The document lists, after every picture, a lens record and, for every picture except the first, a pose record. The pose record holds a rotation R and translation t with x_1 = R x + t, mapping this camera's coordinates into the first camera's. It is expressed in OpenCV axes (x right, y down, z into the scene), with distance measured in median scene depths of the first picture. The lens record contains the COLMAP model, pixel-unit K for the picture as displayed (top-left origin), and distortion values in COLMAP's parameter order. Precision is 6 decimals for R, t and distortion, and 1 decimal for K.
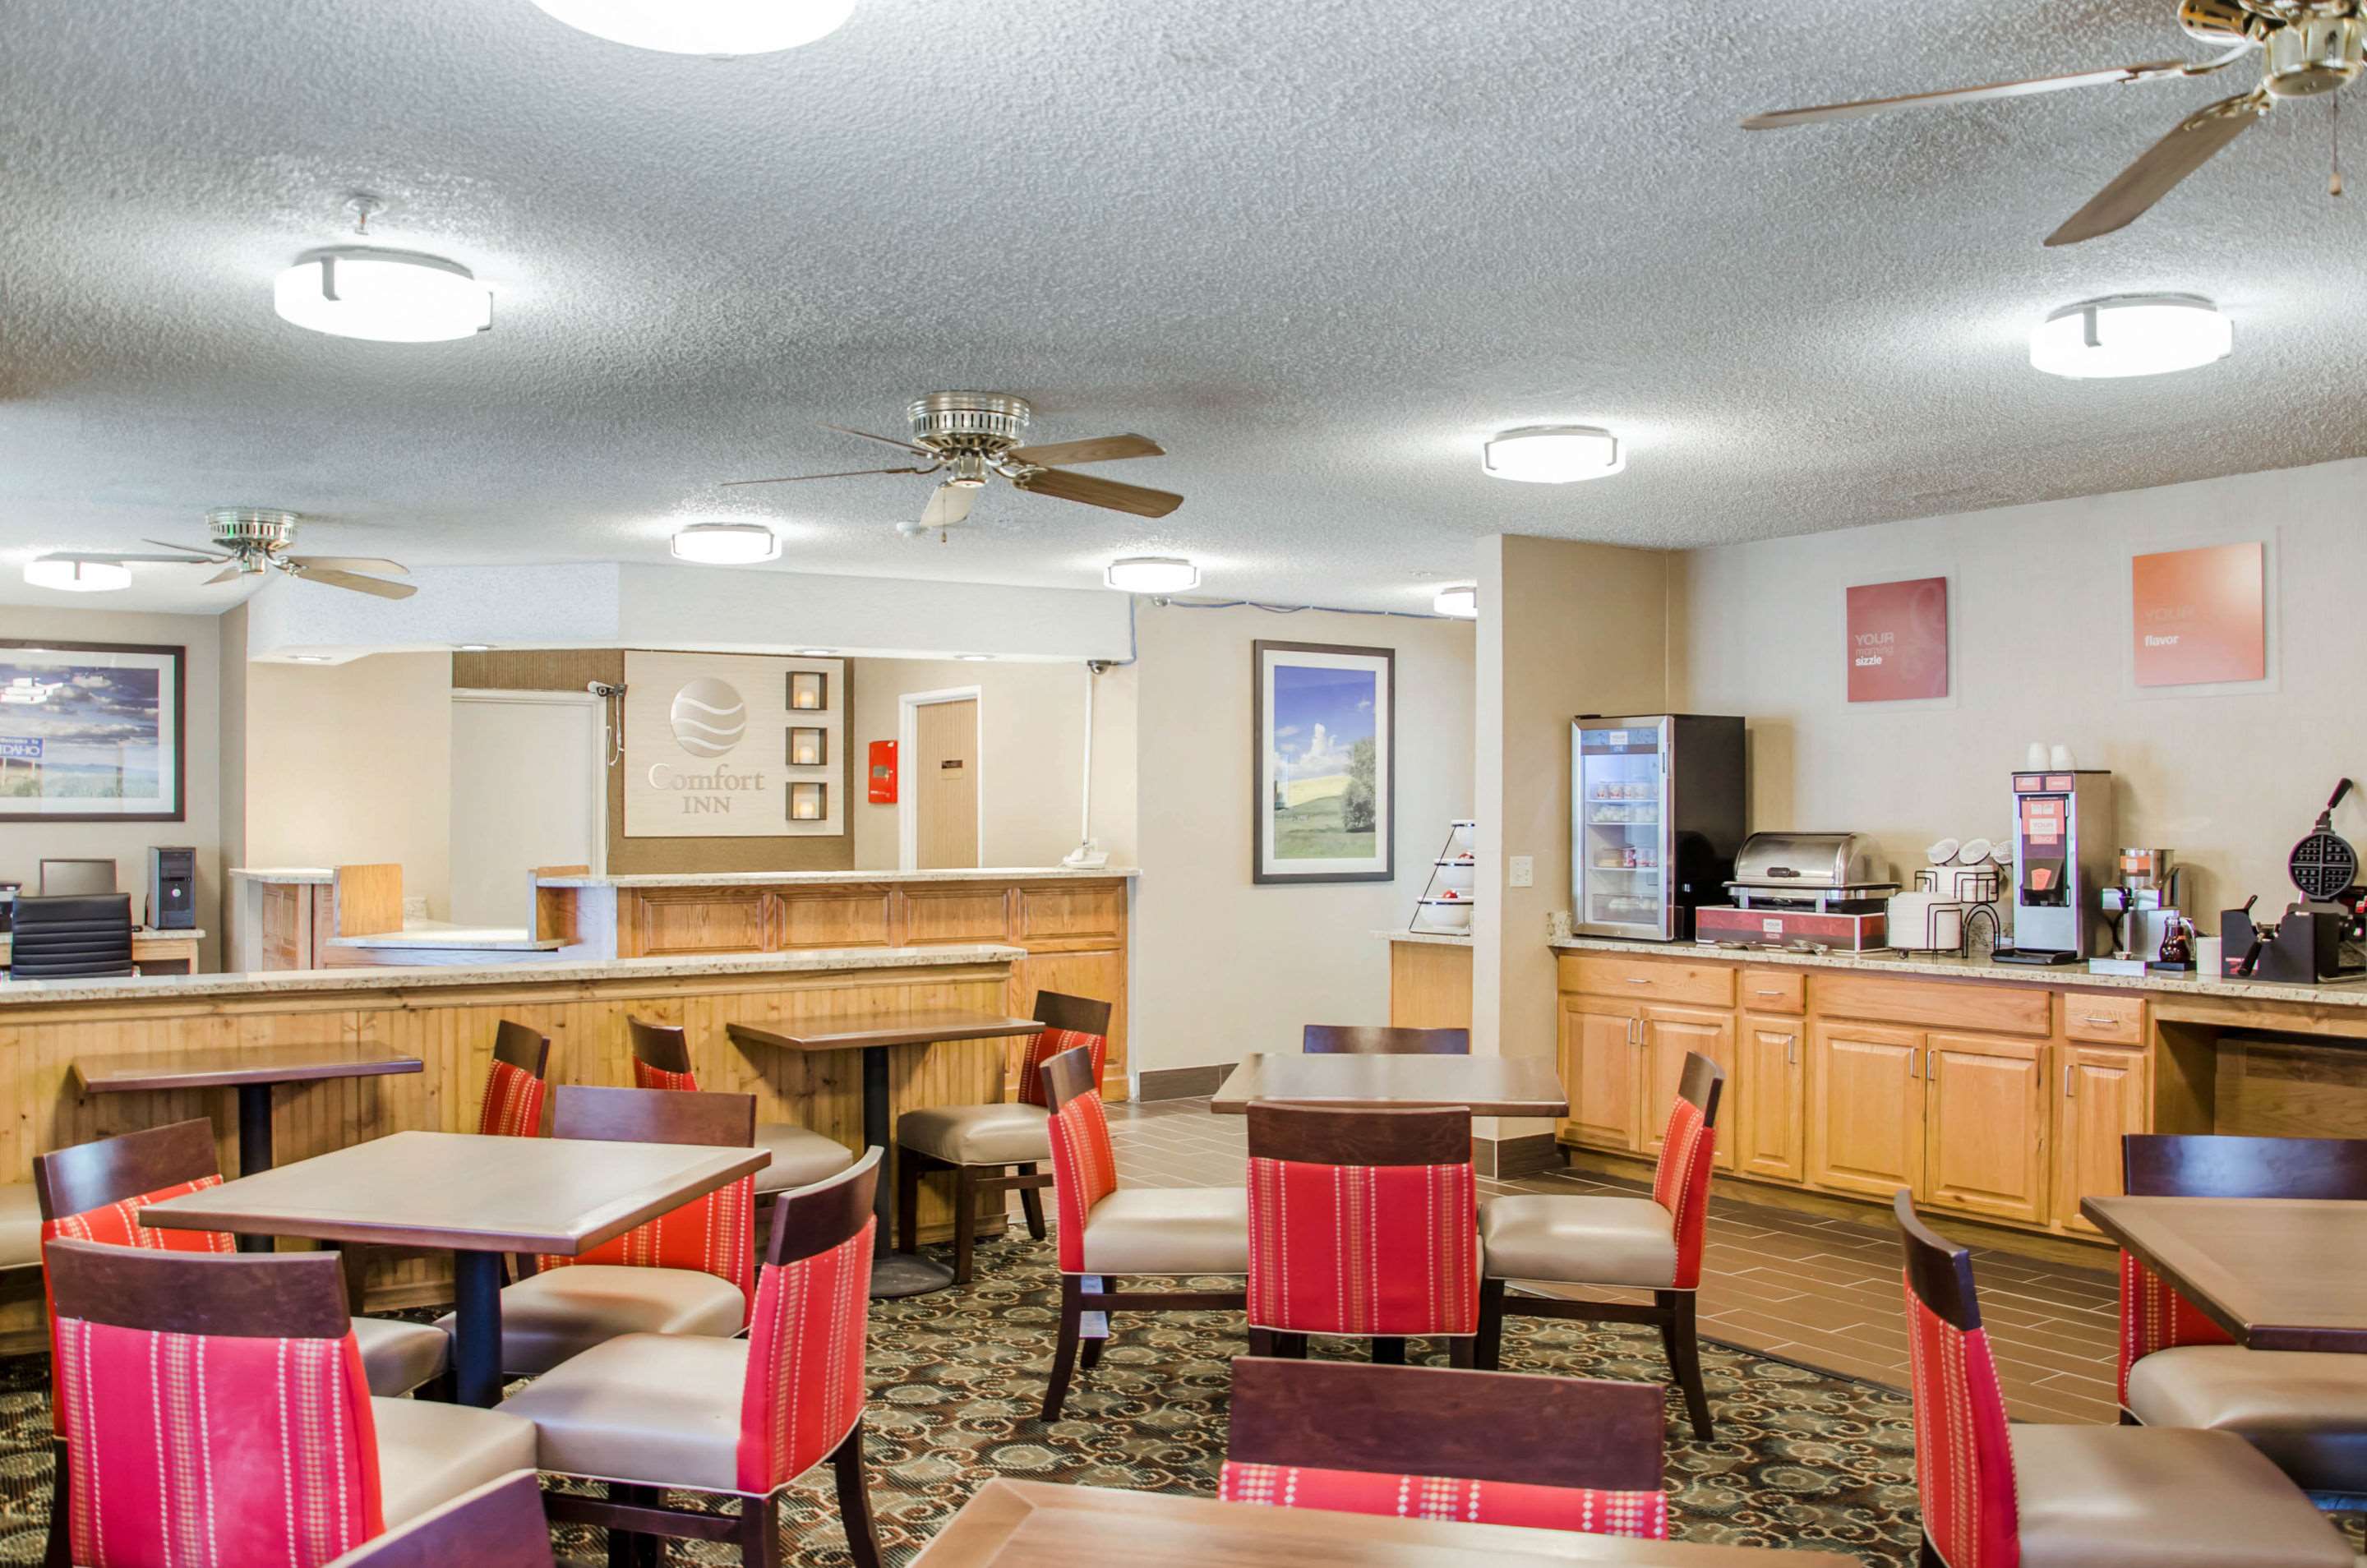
lens RADIAL K [[1885.8, 0, 1148.7], [0, 1885.8, 807.1], [0, 0, 1]] dist [-0.111200, 0.065622]
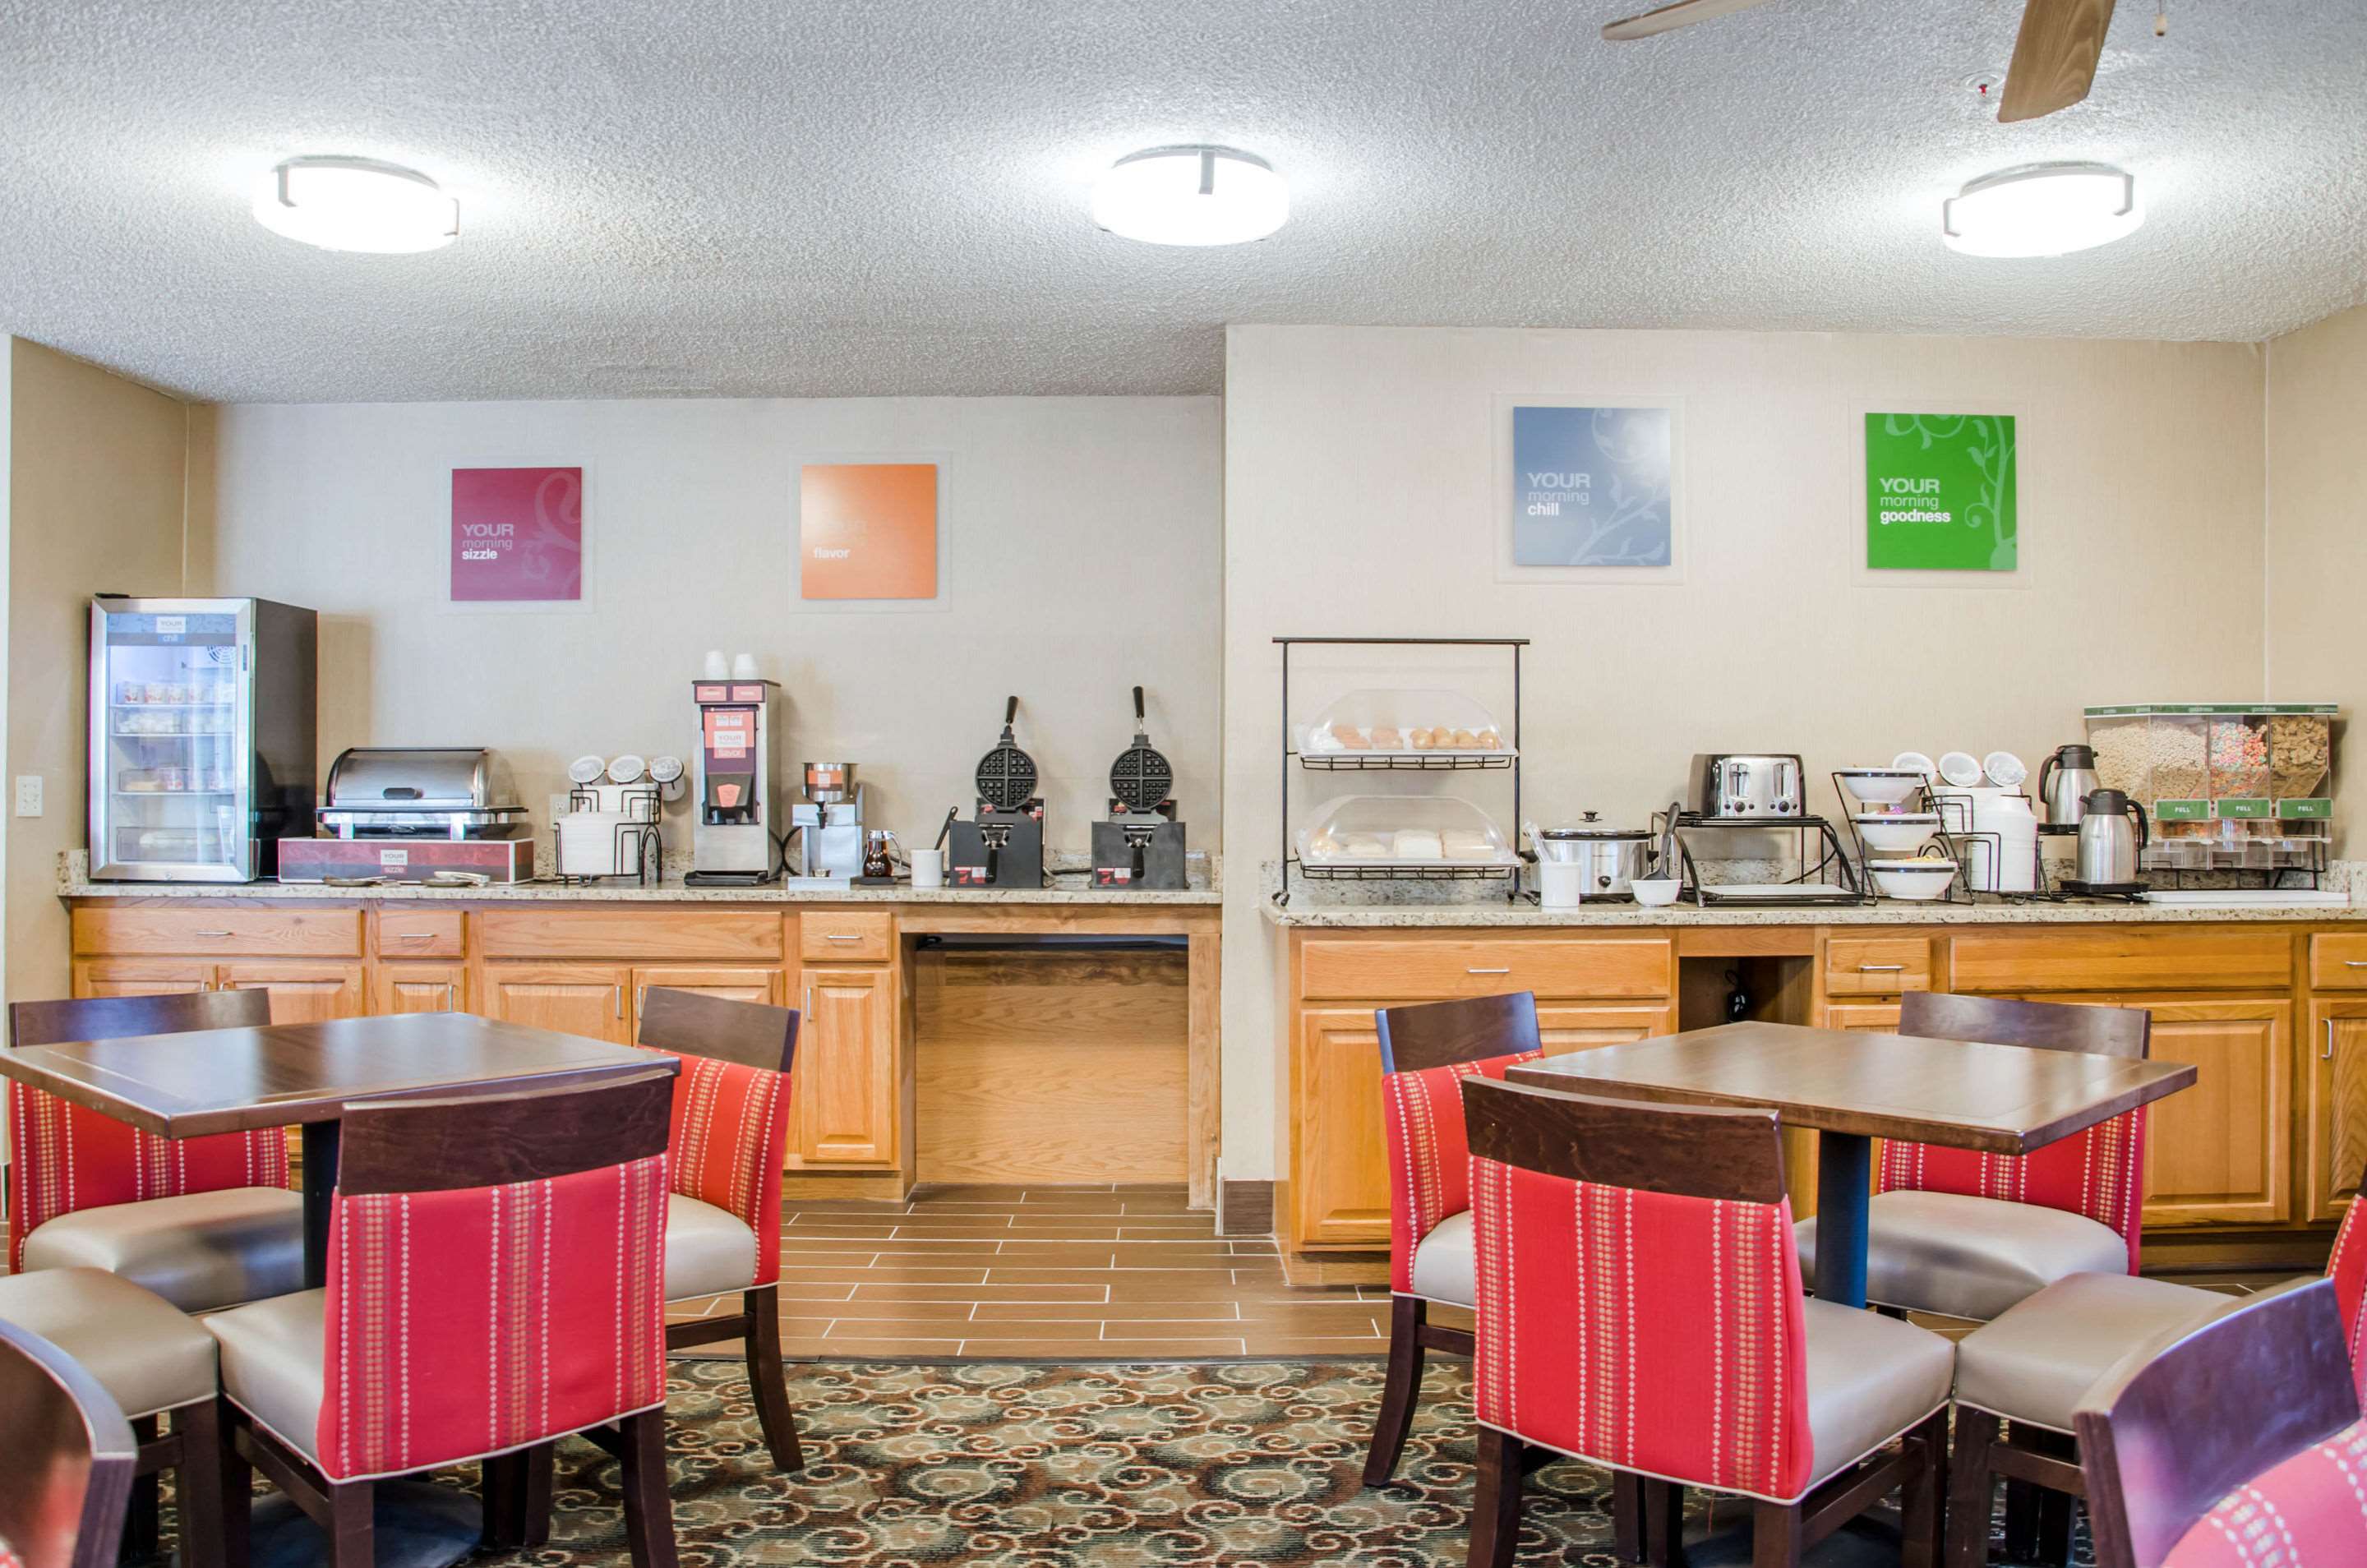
lens RADIAL K [[1885.8, 0, 1184.4], [0, 1885.8, 782.8], [0, 0, 1]] dist [-0.111200, 0.065622]
pose [[0.568079, 0.007320, 0.822941, -0.165953], [-0.010015, 0.999948, -0.001981, 0.032126], [-0.822913, -0.007116, 0.568123, 0.269958]]
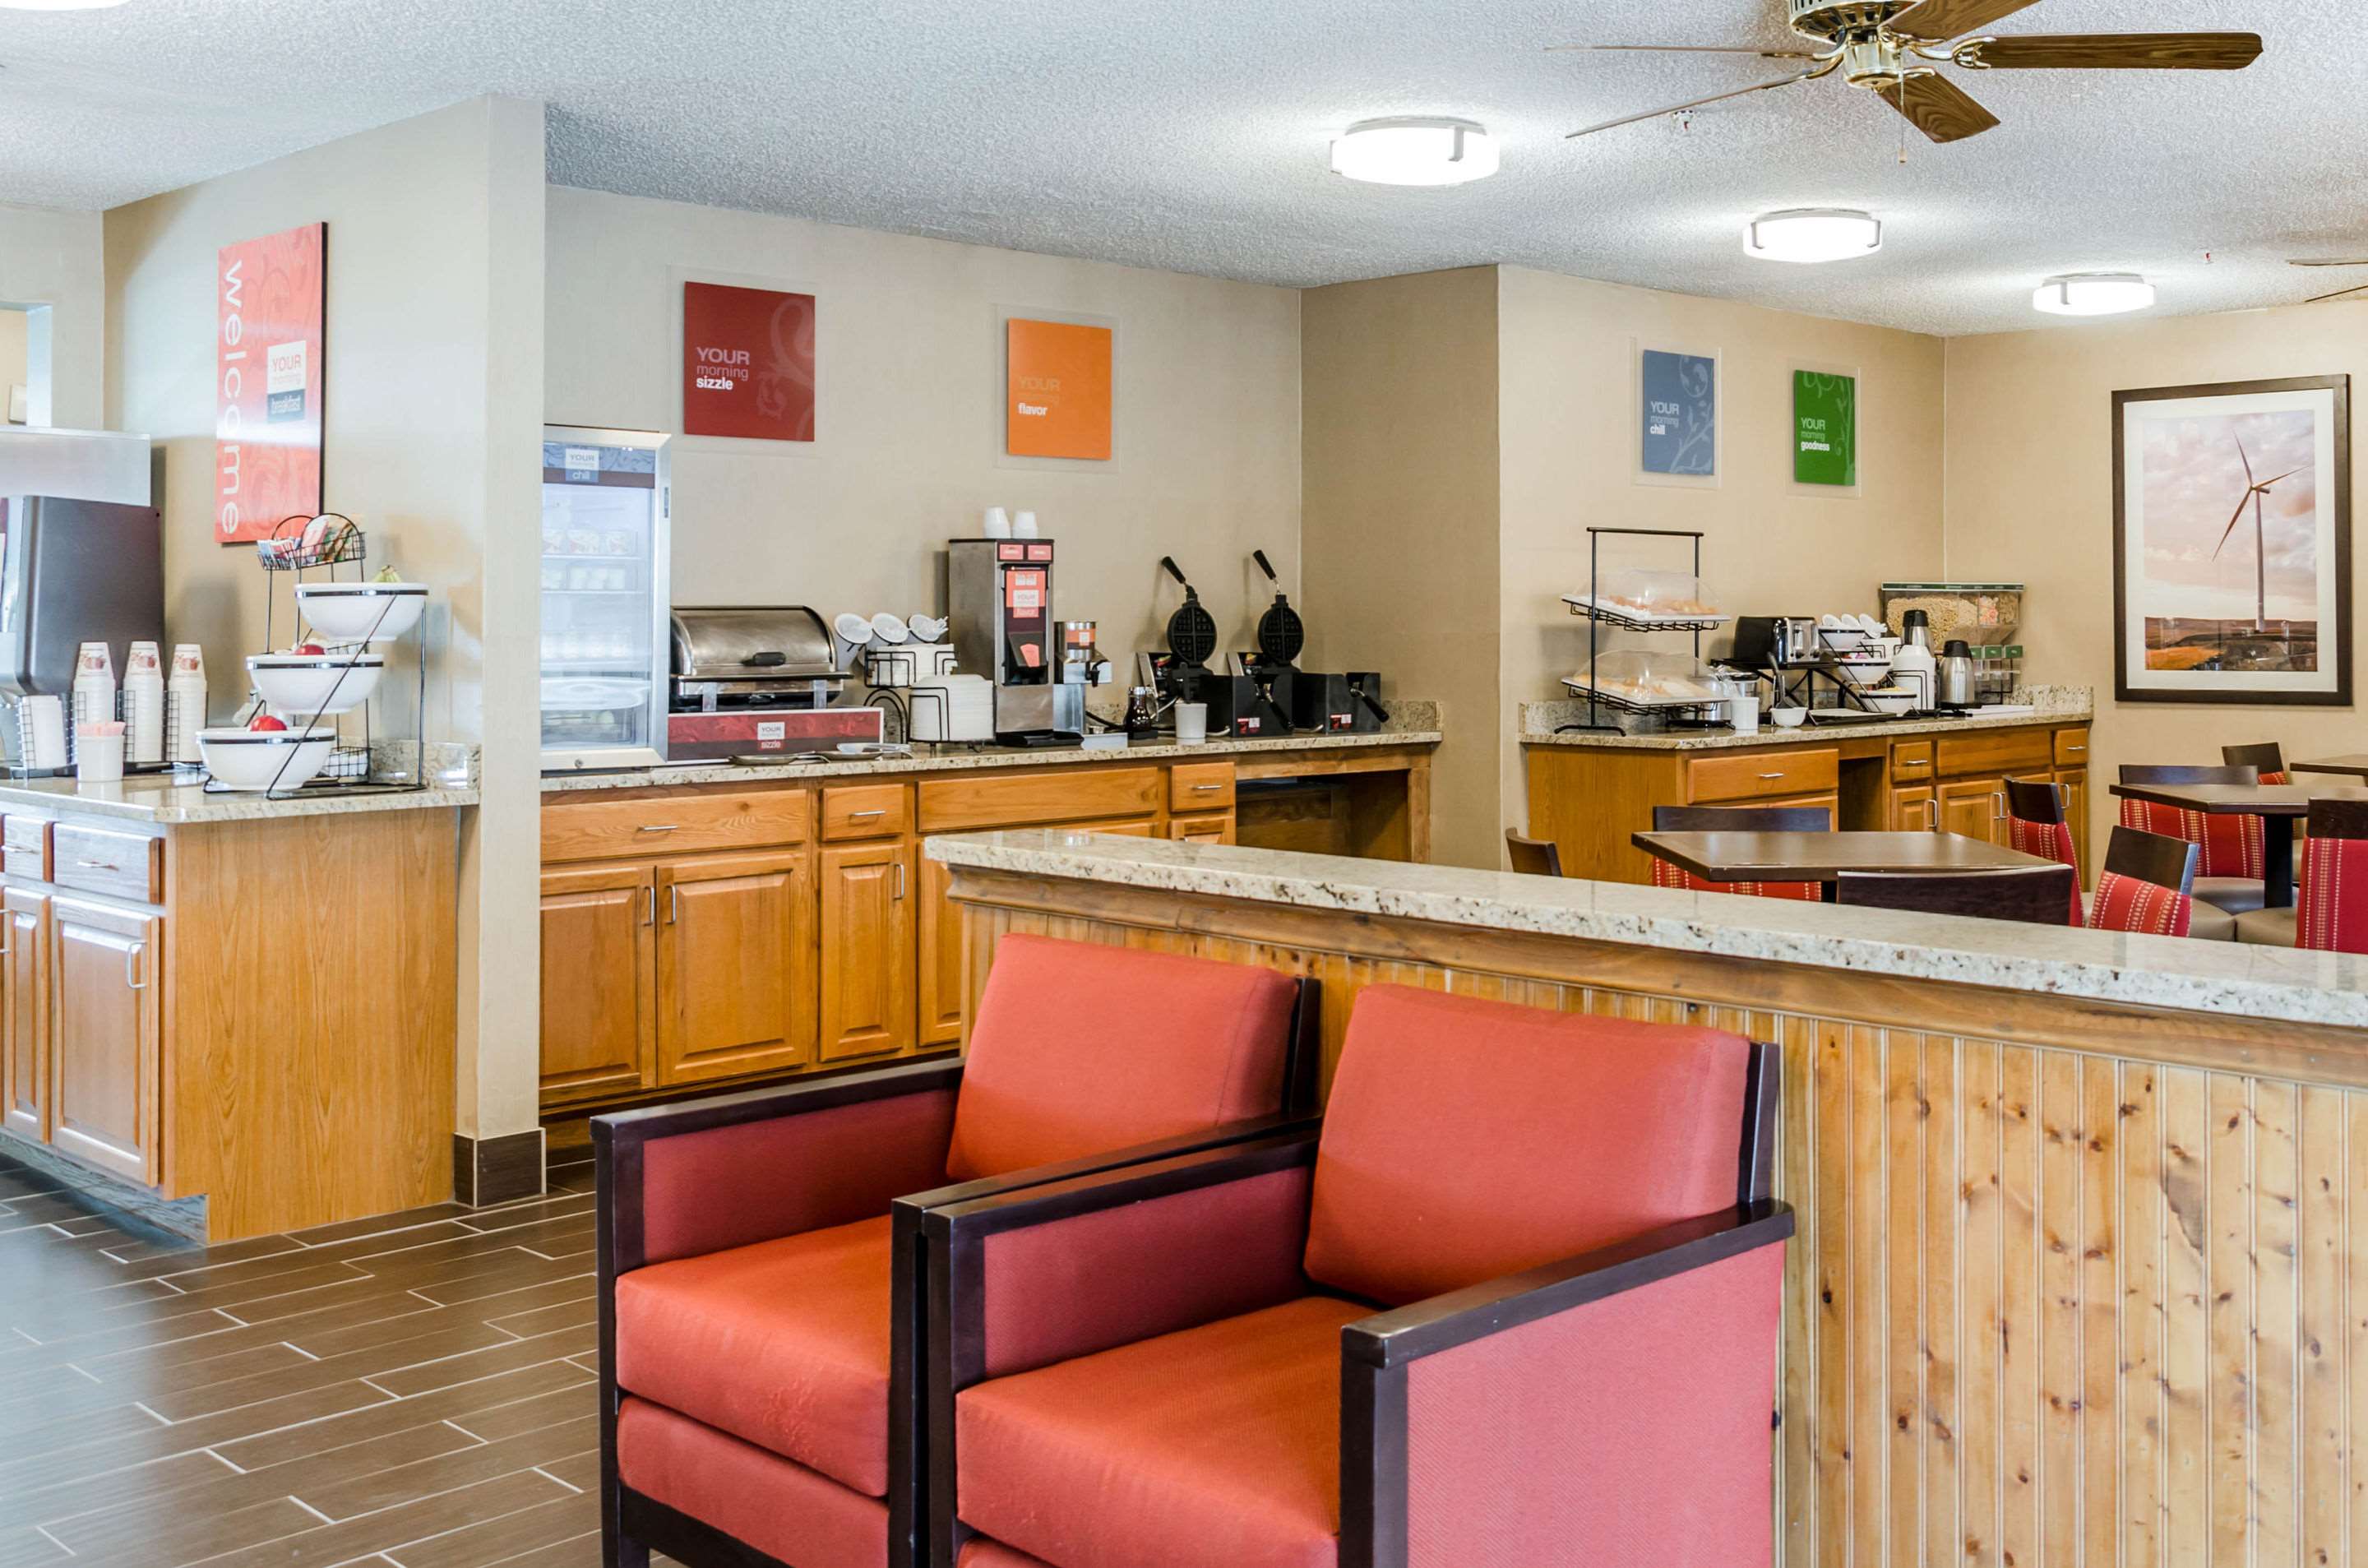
lens RADIAL K [[1882.6, 0, 1186.3], [0, 1882.6, 769.3], [0, 0, 1]] dist [-0.040017, -0.007907]
pose [[-0.077029, -0.060341, 0.995201, -0.462826], [0.001655, 0.998158, 0.060649, 0.038728], [-0.997028, 0.006319, -0.076787, 0.993108]]
